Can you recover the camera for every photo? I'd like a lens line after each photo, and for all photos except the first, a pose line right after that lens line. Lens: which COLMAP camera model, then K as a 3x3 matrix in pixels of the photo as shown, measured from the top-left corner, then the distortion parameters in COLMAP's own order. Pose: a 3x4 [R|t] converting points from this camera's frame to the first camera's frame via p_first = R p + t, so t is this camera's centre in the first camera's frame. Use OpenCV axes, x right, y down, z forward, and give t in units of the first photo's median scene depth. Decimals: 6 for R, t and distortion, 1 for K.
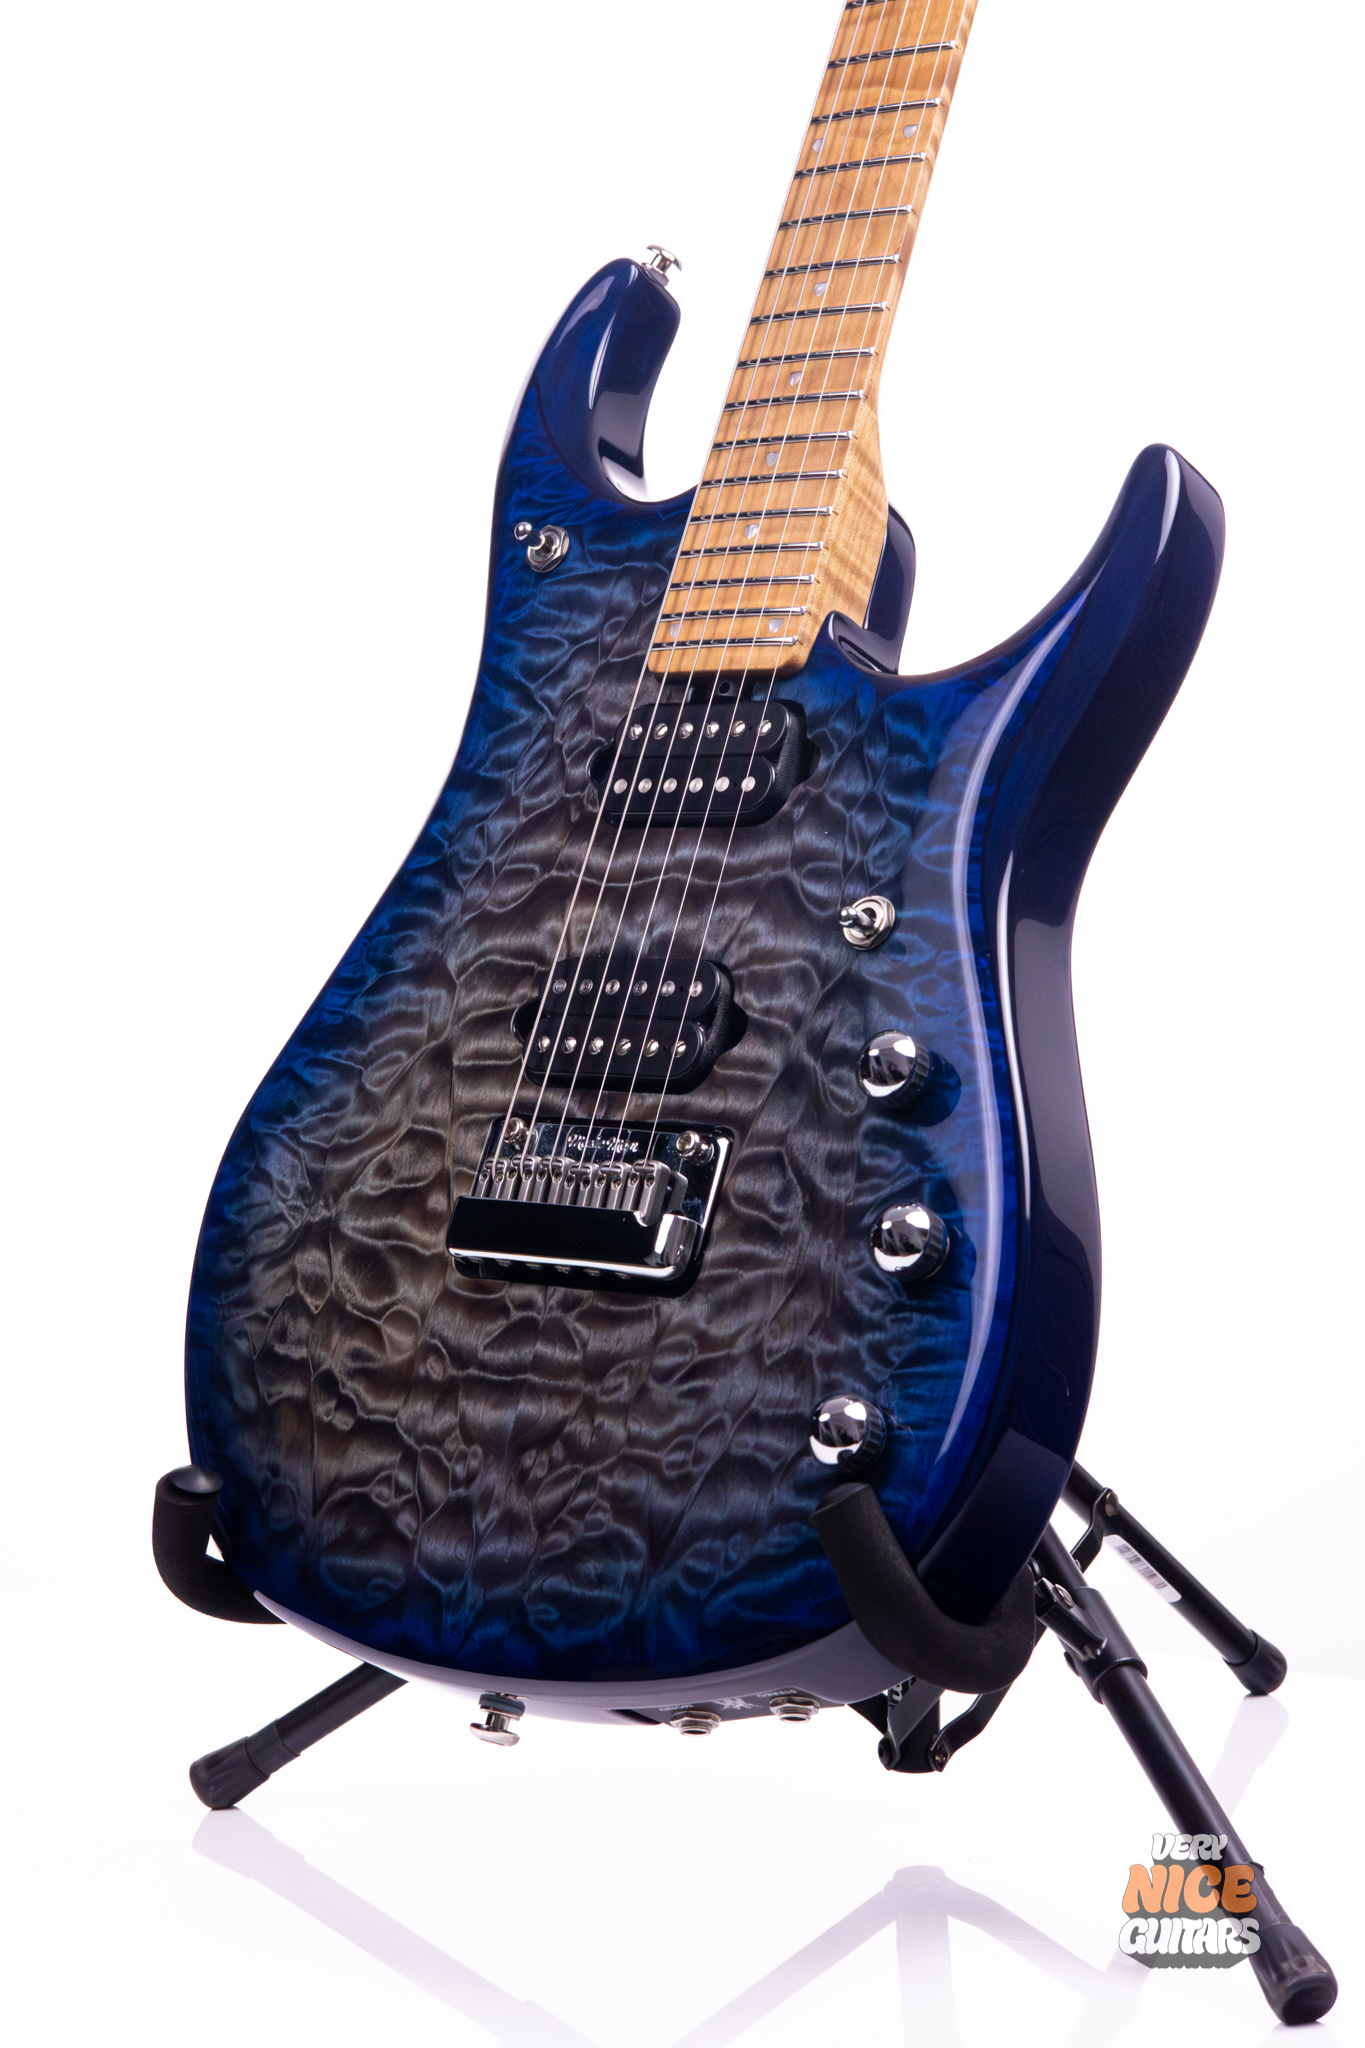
lens RADIAL K [[3762.2, 0, 837.9], [0, 3762.2, 1021.2], [0, 0, 1]] dist [0.024323, 0.073640]
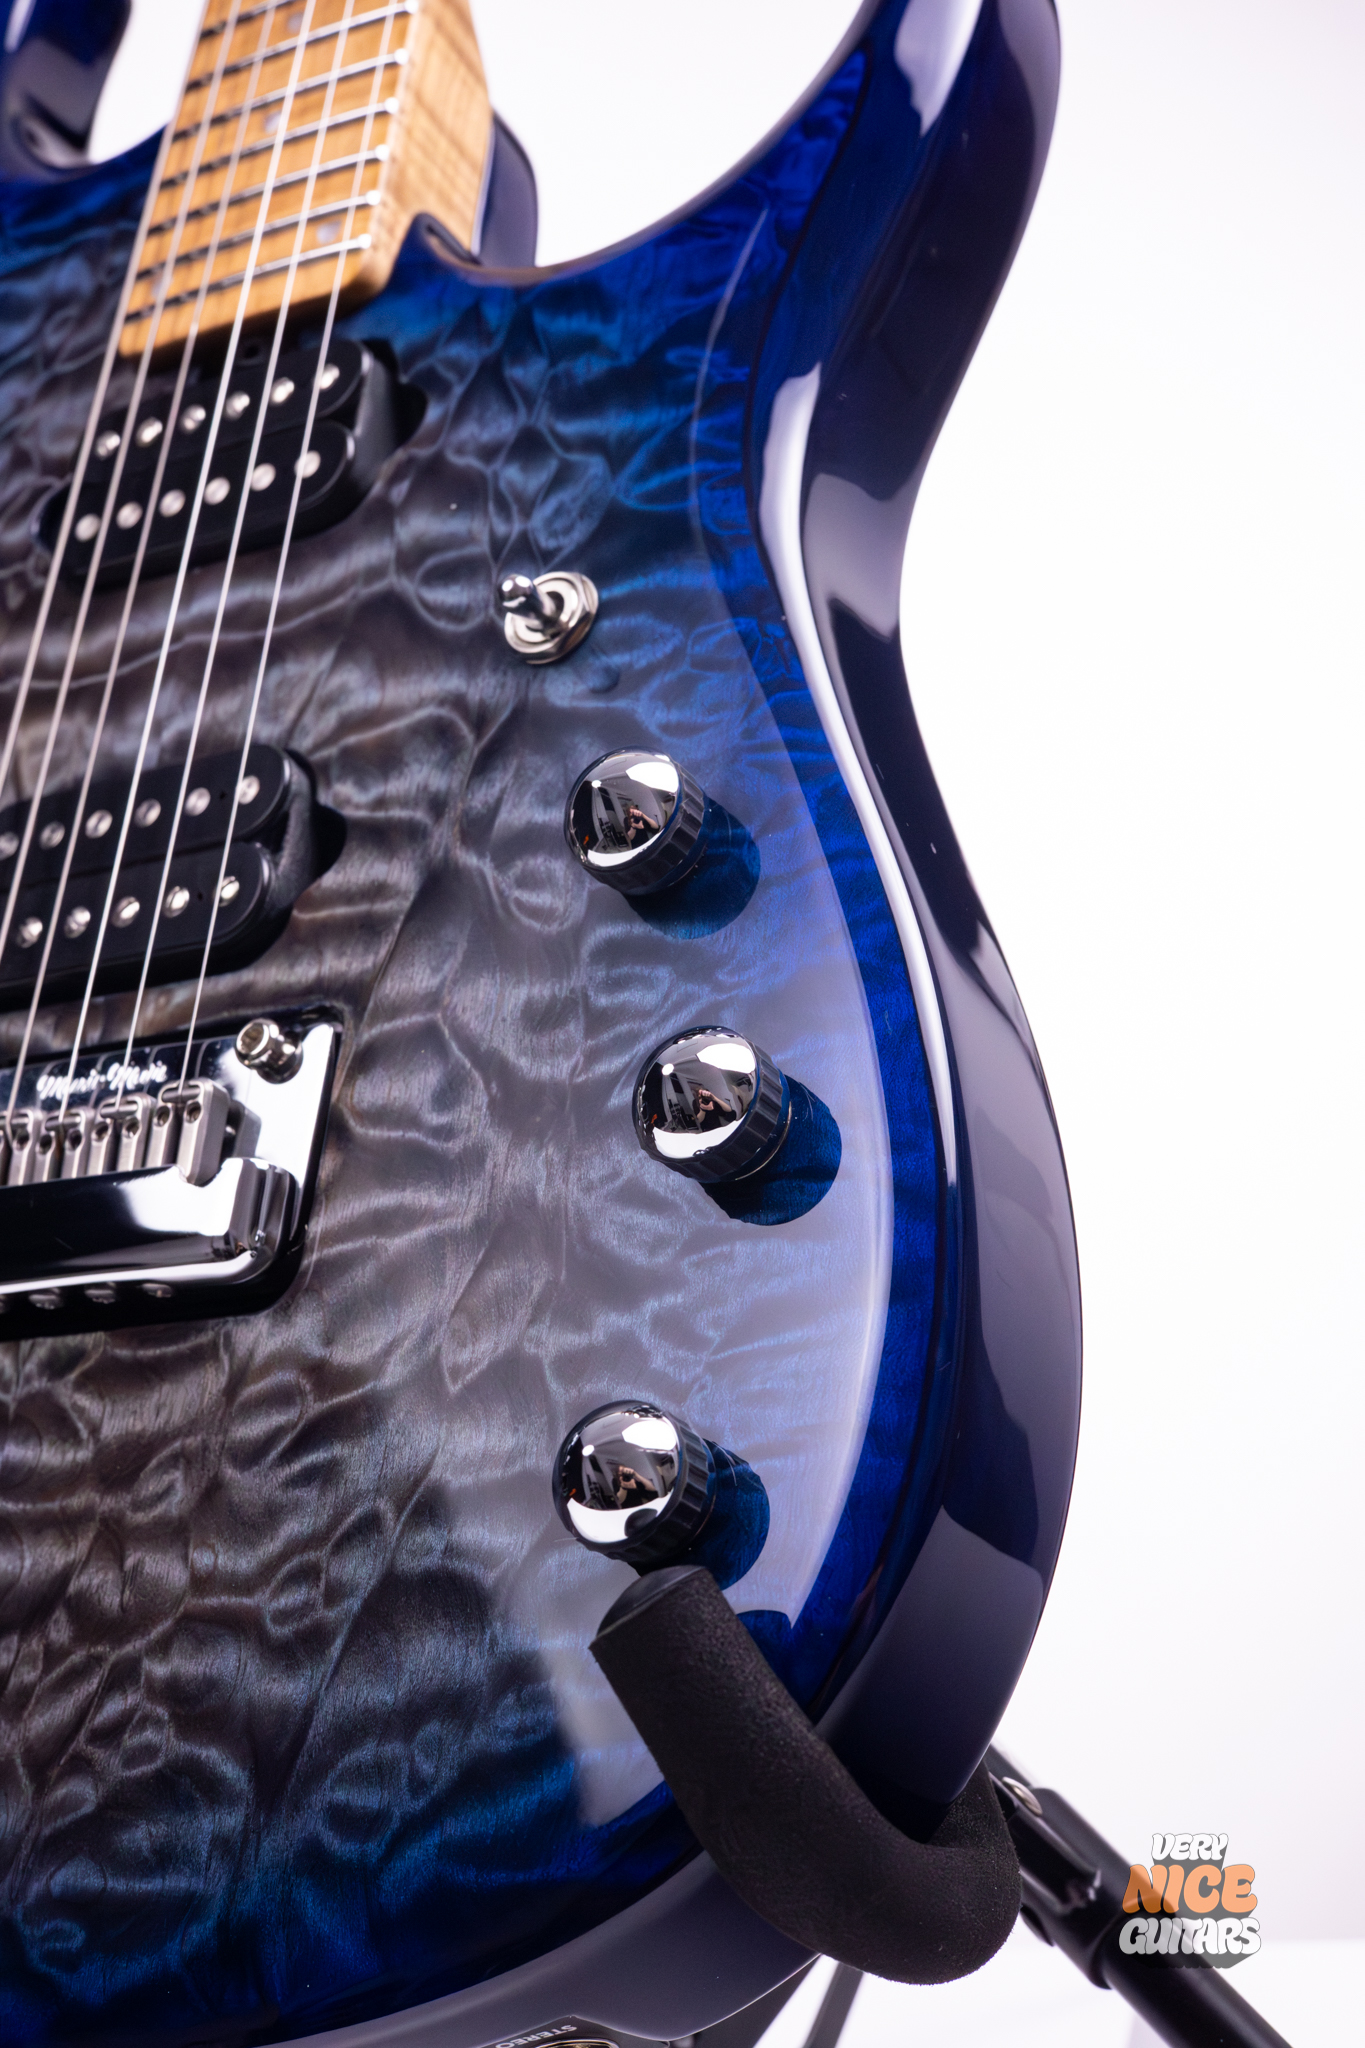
lens RADIAL K [[3411.8, 0, 682.5], [0, 3411.8, 1024.0], [0, 0, 1]] dist [0.005988, -0.714718]
pose [[0.989959, -0.087121, 0.111317, -0.032286], [0.102965, 0.983973, -0.145586, 0.103334], [-0.096849, 0.155586, 0.983063, 0.487615]]
